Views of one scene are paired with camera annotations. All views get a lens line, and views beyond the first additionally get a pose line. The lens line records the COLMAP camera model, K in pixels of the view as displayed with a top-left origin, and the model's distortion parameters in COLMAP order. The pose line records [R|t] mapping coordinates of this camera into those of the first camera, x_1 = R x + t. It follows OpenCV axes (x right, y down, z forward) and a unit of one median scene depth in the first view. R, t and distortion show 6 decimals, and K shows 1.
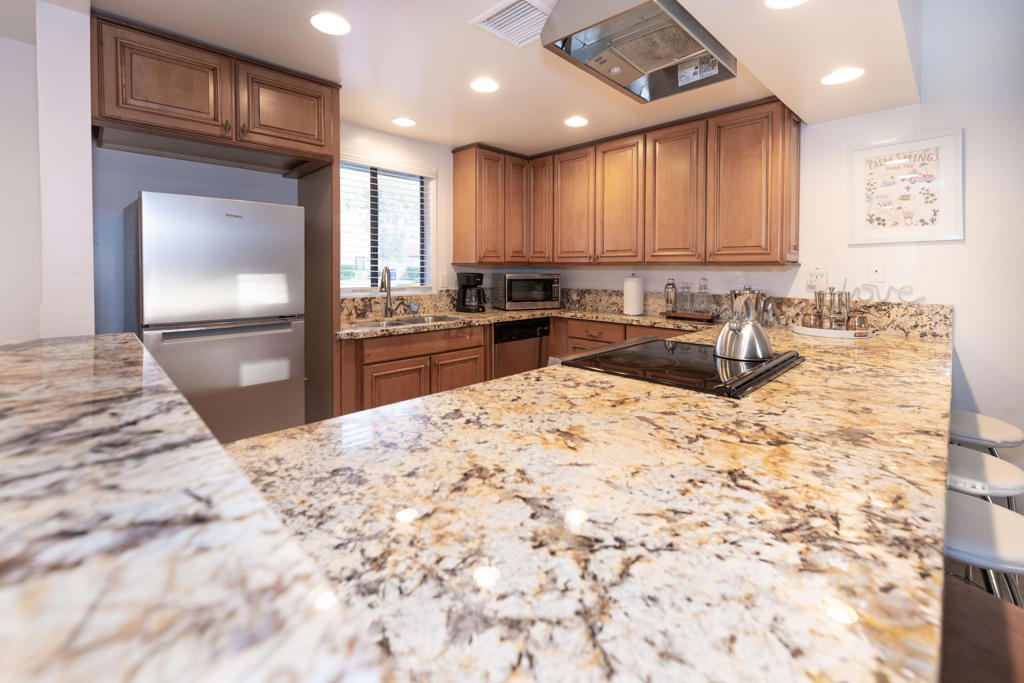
lens RADIAL K [[450.1, 0, 505.8], [0, 450.1, 290.0], [0, 0, 1]] dist [-0.011189, -0.000456]
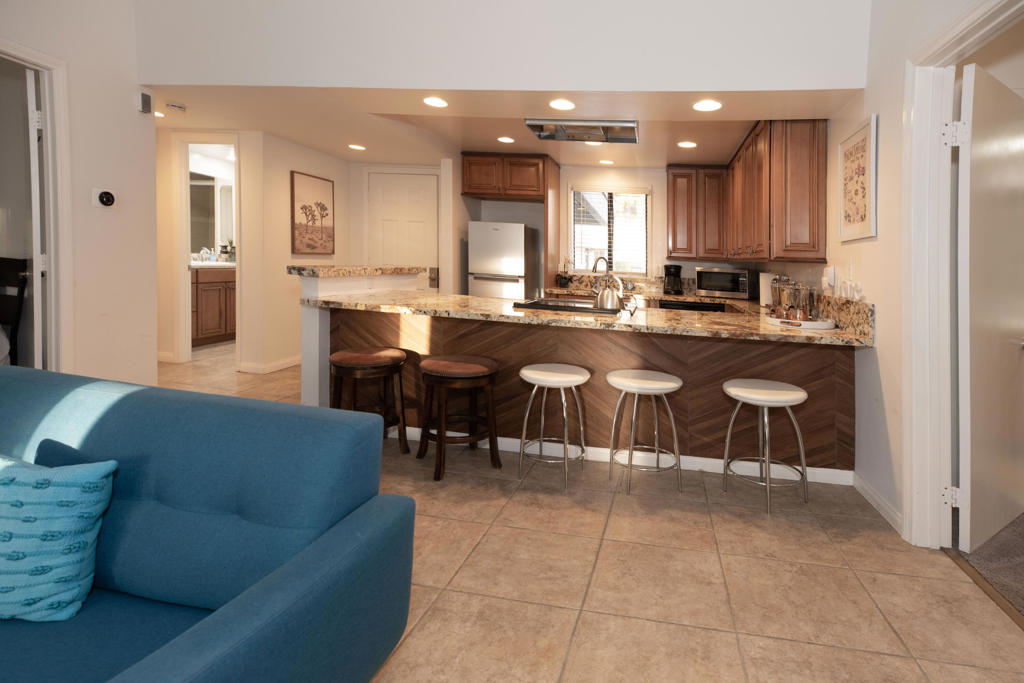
lens RADIAL K [[461.2, 0, 573.0], [0, 461.2, 324.6], [0, 0, 1]] dist [0.005887, -0.003282]
pose [[0.632416, 0.143281, -0.761262, 0.894325], [-0.091614, 0.989682, 0.110165, 0.016019], [0.769192, 0.000072, 0.639017, -0.091639]]
